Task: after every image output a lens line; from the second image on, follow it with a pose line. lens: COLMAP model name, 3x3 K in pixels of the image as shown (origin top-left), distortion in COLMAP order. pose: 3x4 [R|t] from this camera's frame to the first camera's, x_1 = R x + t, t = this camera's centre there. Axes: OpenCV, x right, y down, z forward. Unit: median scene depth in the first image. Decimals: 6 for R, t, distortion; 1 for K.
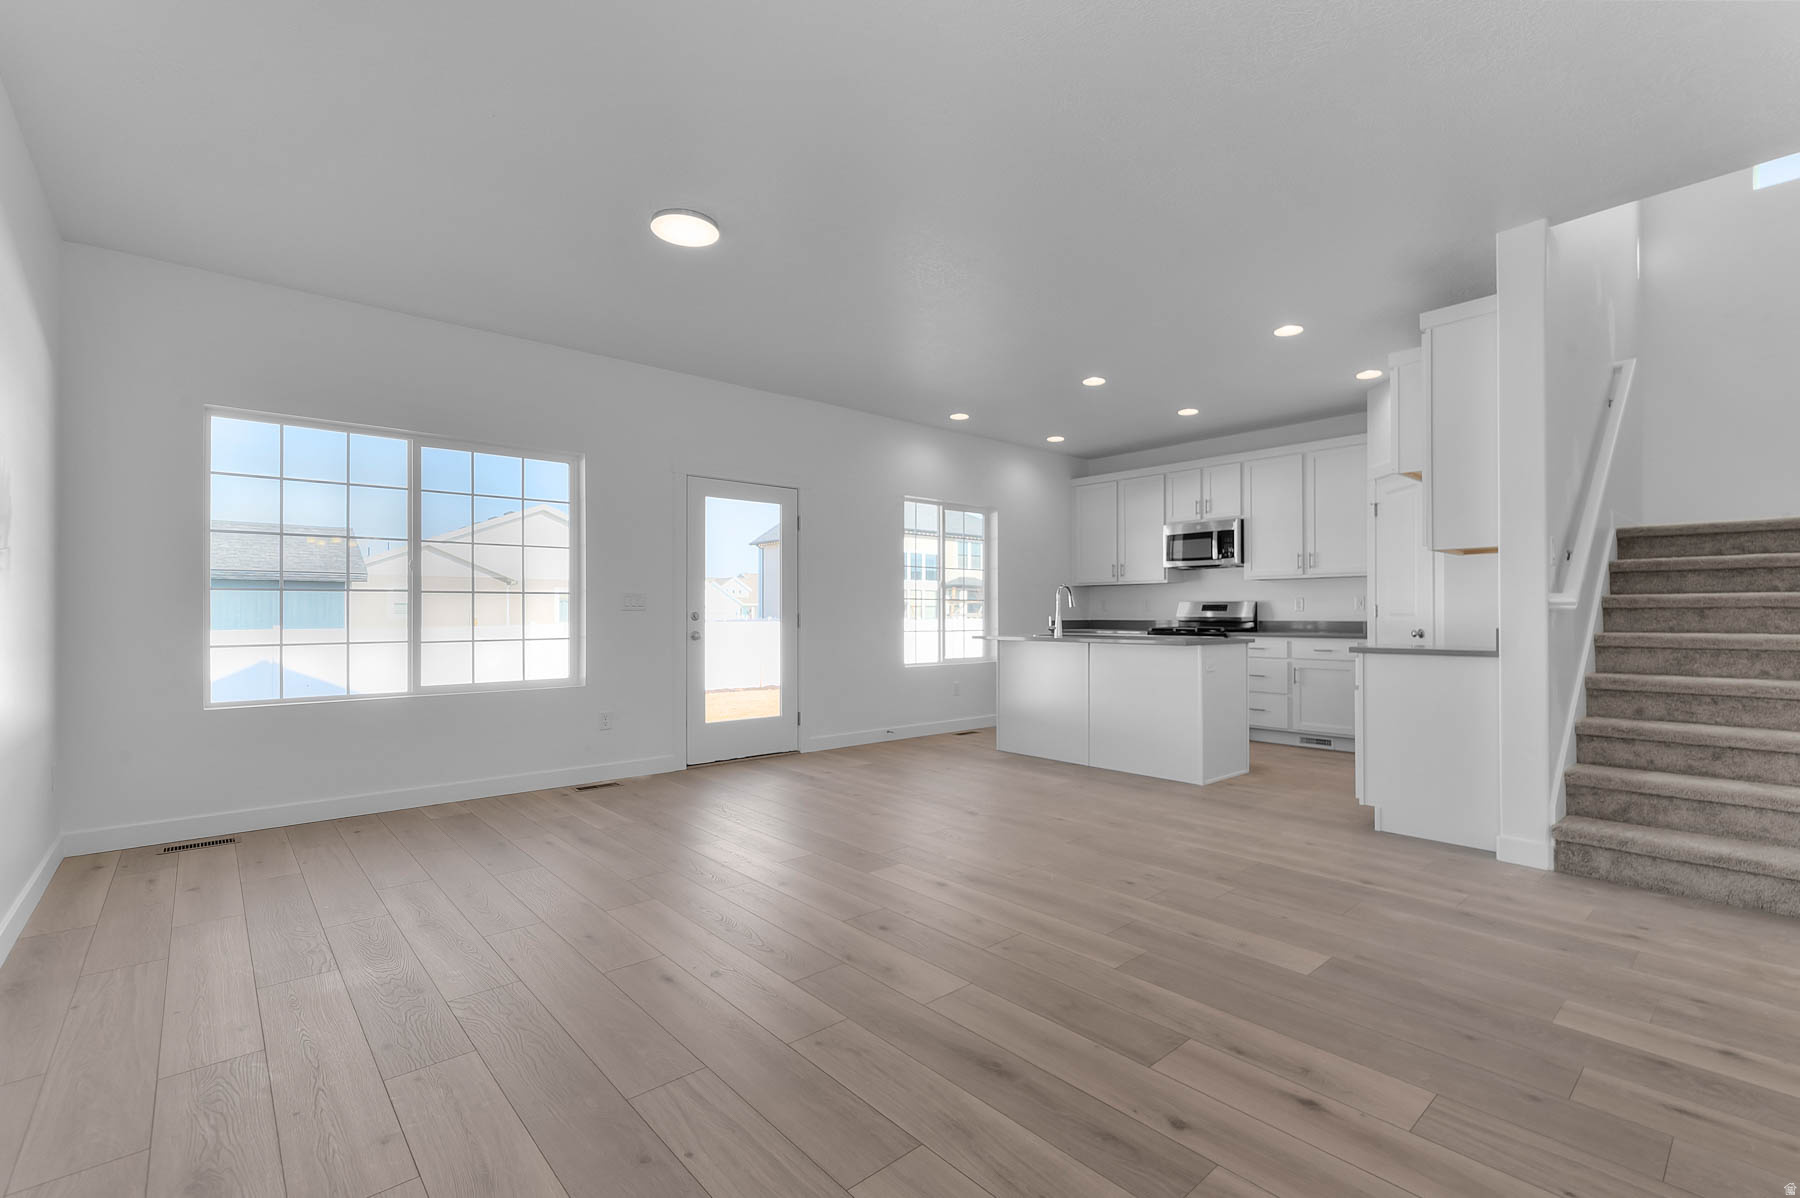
lens RADIAL K [[787.6, 0, 908.4], [0, 787.6, 603.6], [0, 0, 1]] dist [0.003710, 0.000150]
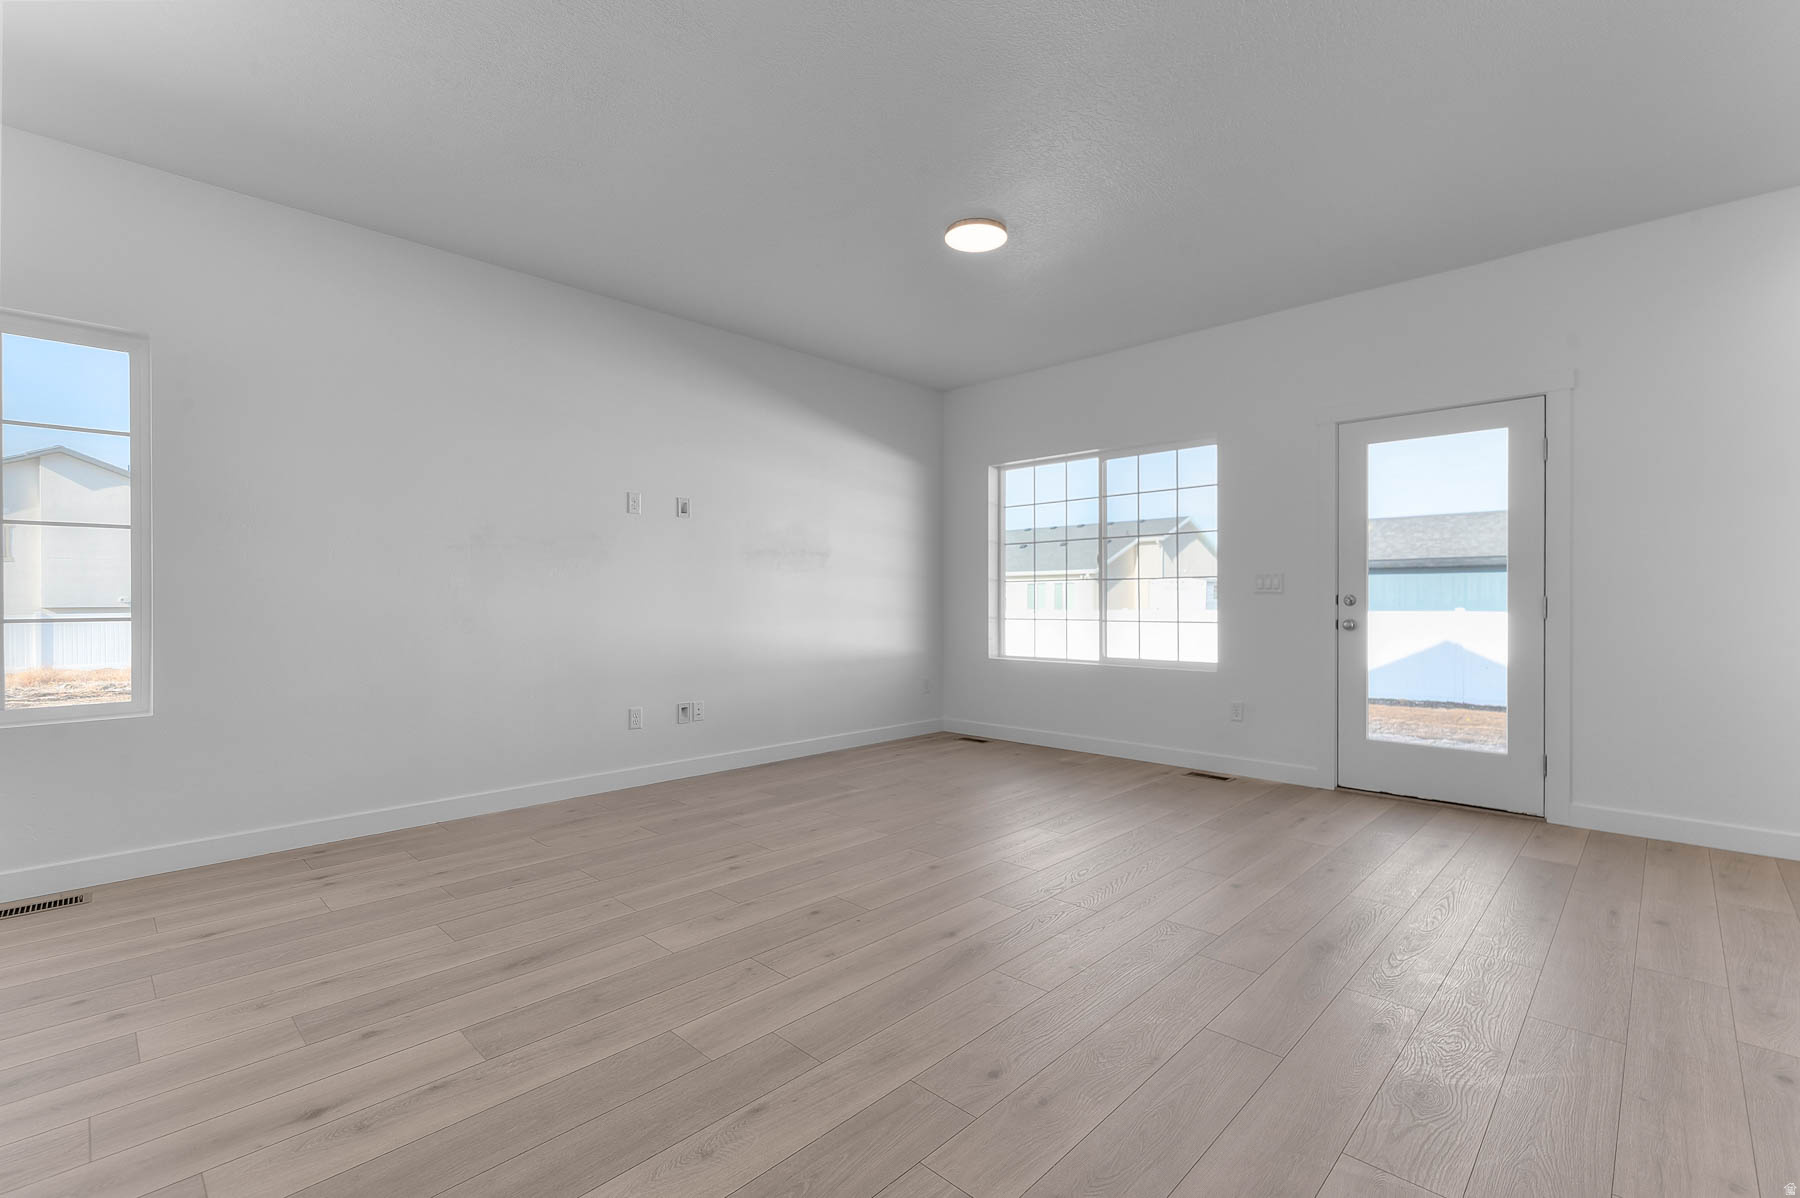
lens RADIAL K [[787.6, 0, 939.5], [0, 787.6, 593.5], [0, 0, 1]] dist [0.003710, 0.000150]
pose [[0.103947, -0.005322, -0.994569, 0.861264], [0.014102, 0.999893, -0.003877, 0.012433], [0.994483, -0.013622, 0.104011, 0.930406]]
